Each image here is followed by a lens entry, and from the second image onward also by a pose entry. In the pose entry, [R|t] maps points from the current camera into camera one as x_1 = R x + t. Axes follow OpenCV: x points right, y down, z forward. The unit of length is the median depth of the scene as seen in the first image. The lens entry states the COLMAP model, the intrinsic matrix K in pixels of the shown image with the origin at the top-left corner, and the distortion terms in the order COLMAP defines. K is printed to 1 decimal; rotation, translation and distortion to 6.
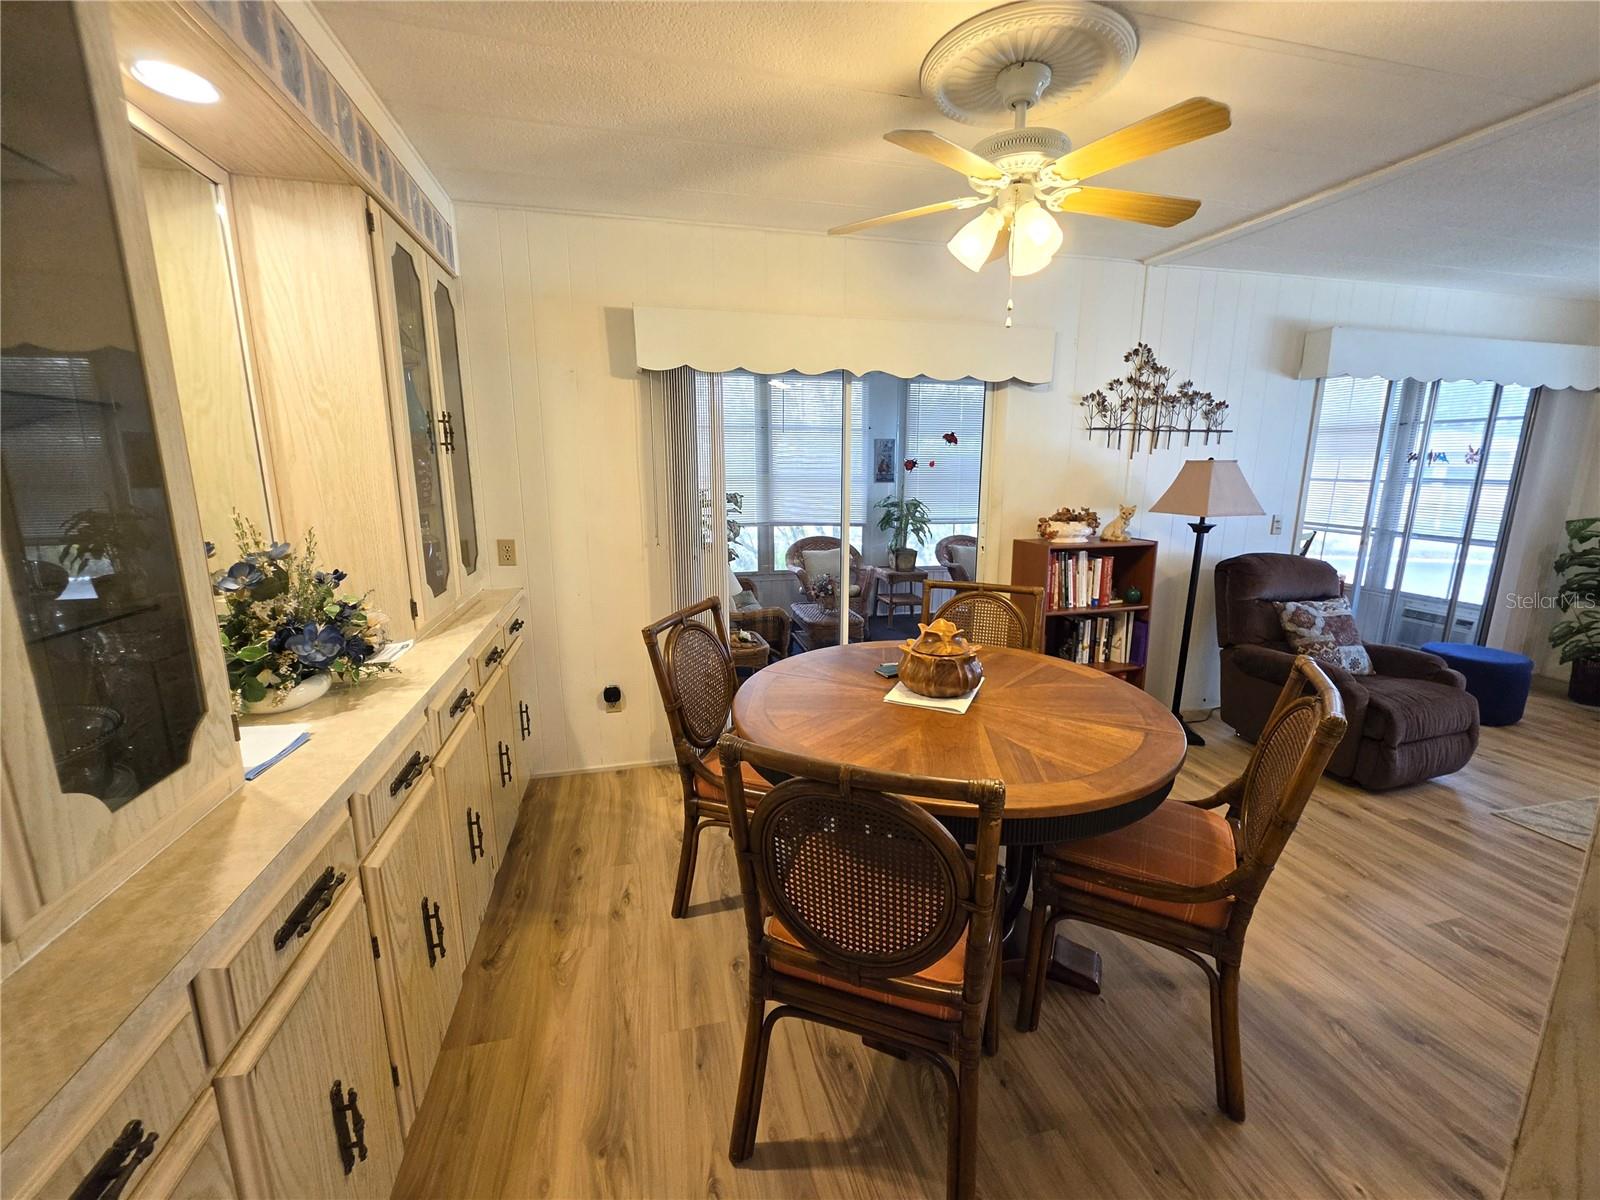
lens RADIAL K [[647.7, 0, 796.7], [0, 647.7, 598.0], [0, 0, 1]] dist [-0.004295, 0.001365]
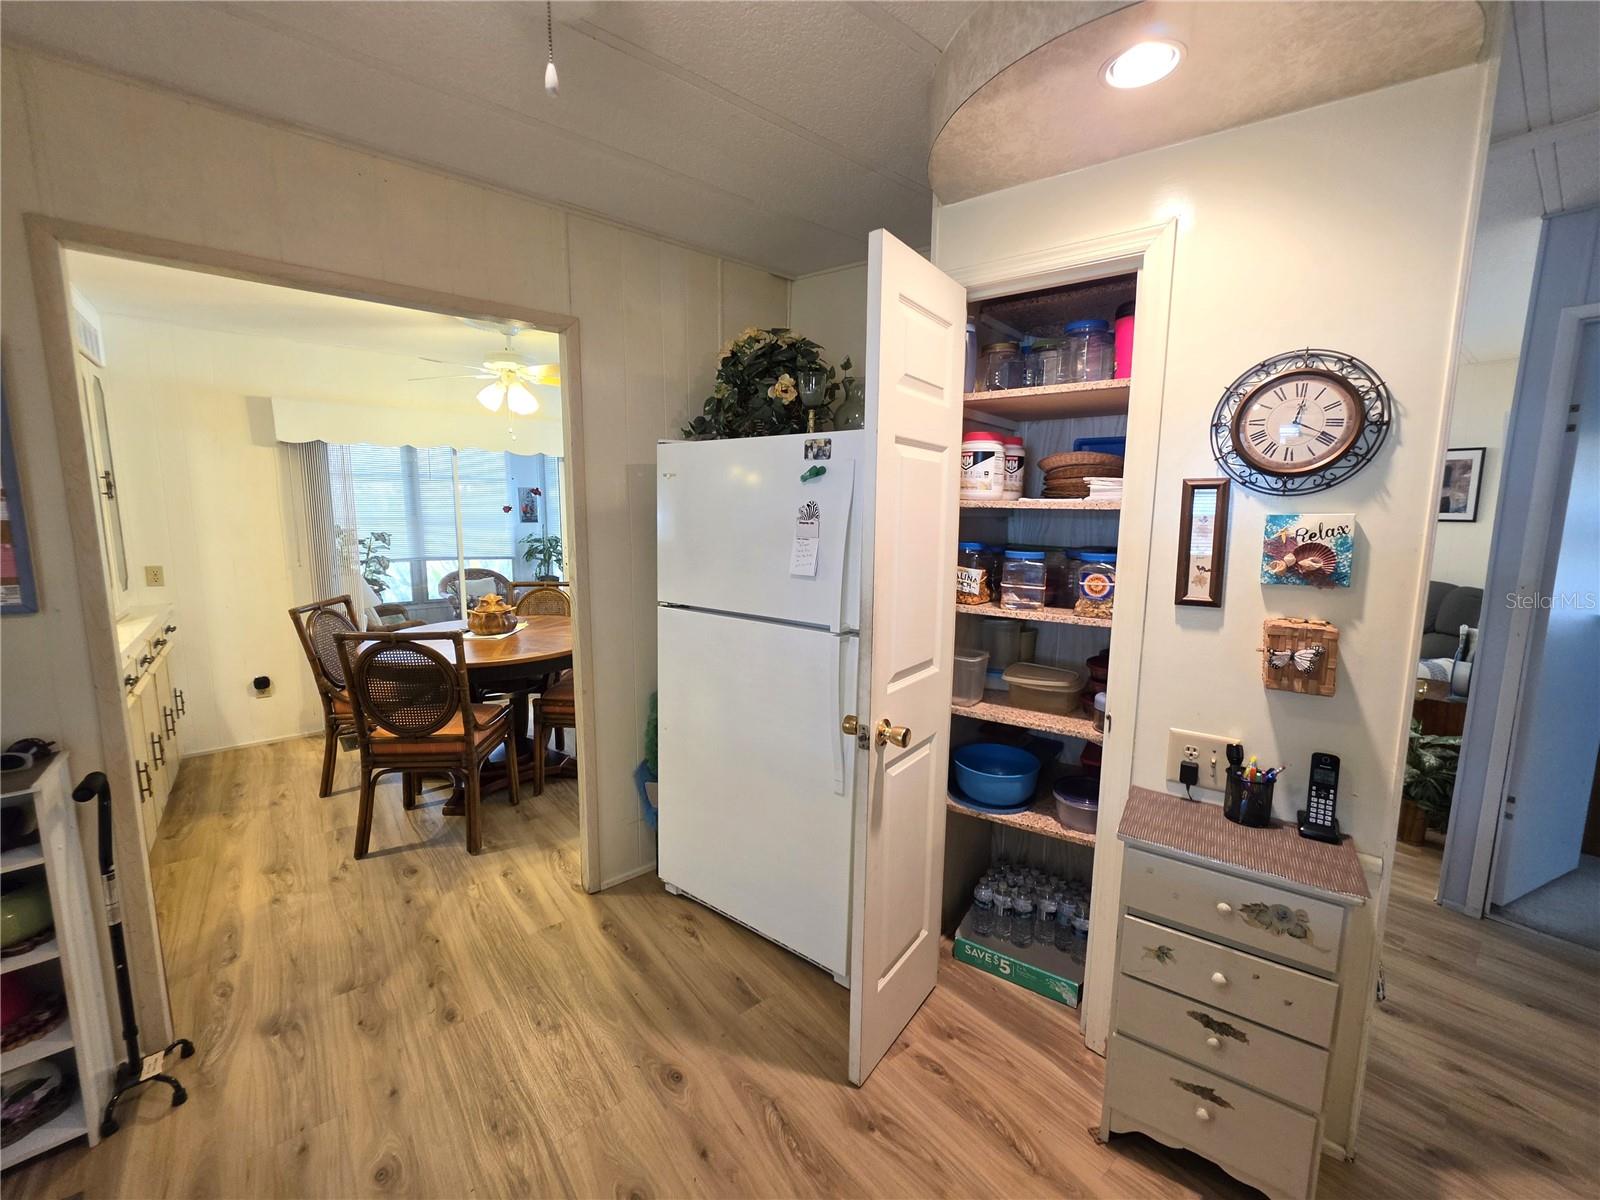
lens RADIAL K [[647.7, 0, 800.0], [0, 647.7, 593.7], [0, 0, 1]] dist [-0.004295, 0.001365]
pose [[0.902999, -0.051700, 0.426520, 0.160452], [0.081758, 0.995271, -0.052453, 0.138574], [-0.421791, 0.082236, 0.902956, -0.702002]]
